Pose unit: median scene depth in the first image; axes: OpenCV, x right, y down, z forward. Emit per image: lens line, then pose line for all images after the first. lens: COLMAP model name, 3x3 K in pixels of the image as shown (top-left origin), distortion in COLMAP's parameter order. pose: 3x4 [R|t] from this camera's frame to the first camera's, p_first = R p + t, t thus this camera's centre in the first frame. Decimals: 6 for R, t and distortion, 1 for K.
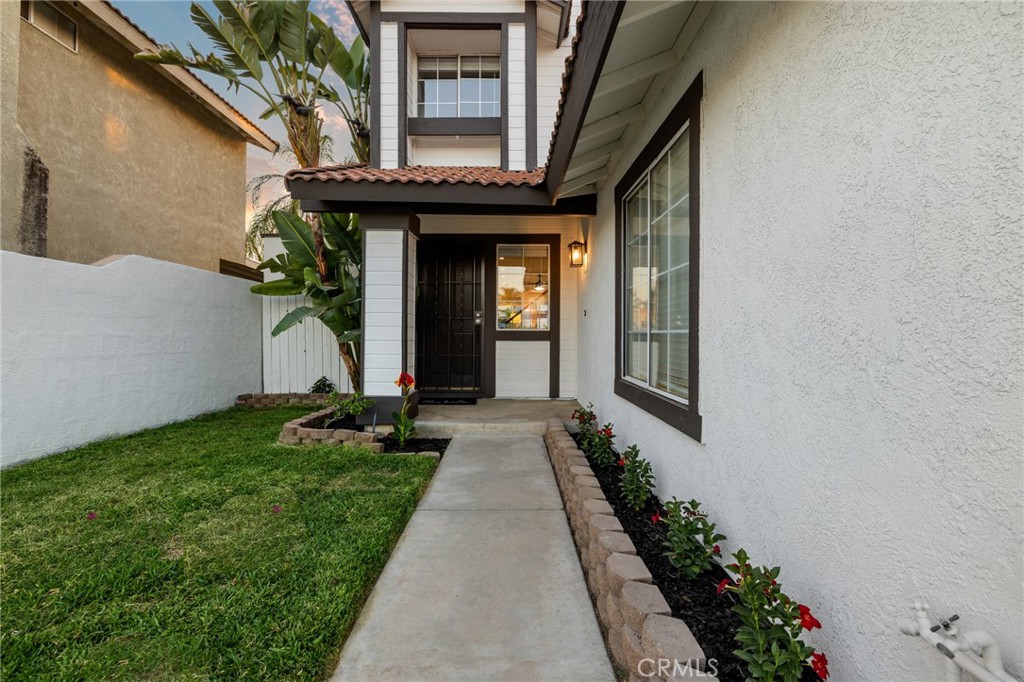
lens RADIAL K [[476.5, 0, 509.4], [0, 476.5, 323.3], [0, 0, 1]] dist [0.020361, -0.000065]
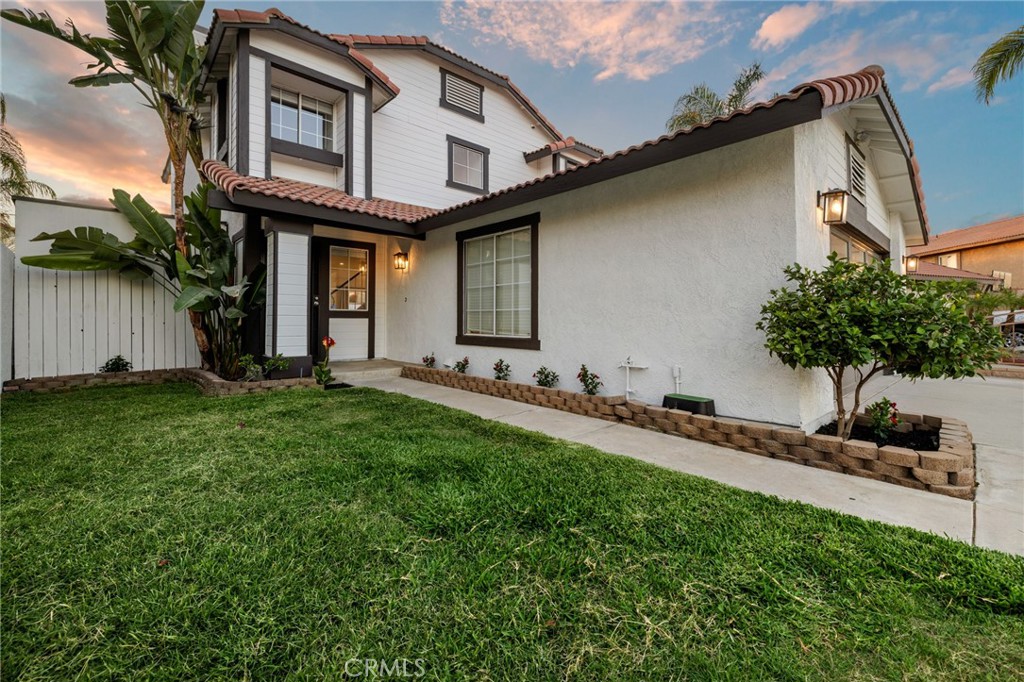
lens RADIAL K [[438.3, 0, 515.3], [0, 438.3, 314.3], [0, 0, 1]] dist [0.000145, -0.000182]
pose [[0.739165, 0.011475, 0.673427, -0.503696], [-0.016329, 0.999866, 0.000886, 0.017298], [-0.673327, -0.011651, 0.739253, -0.271826]]
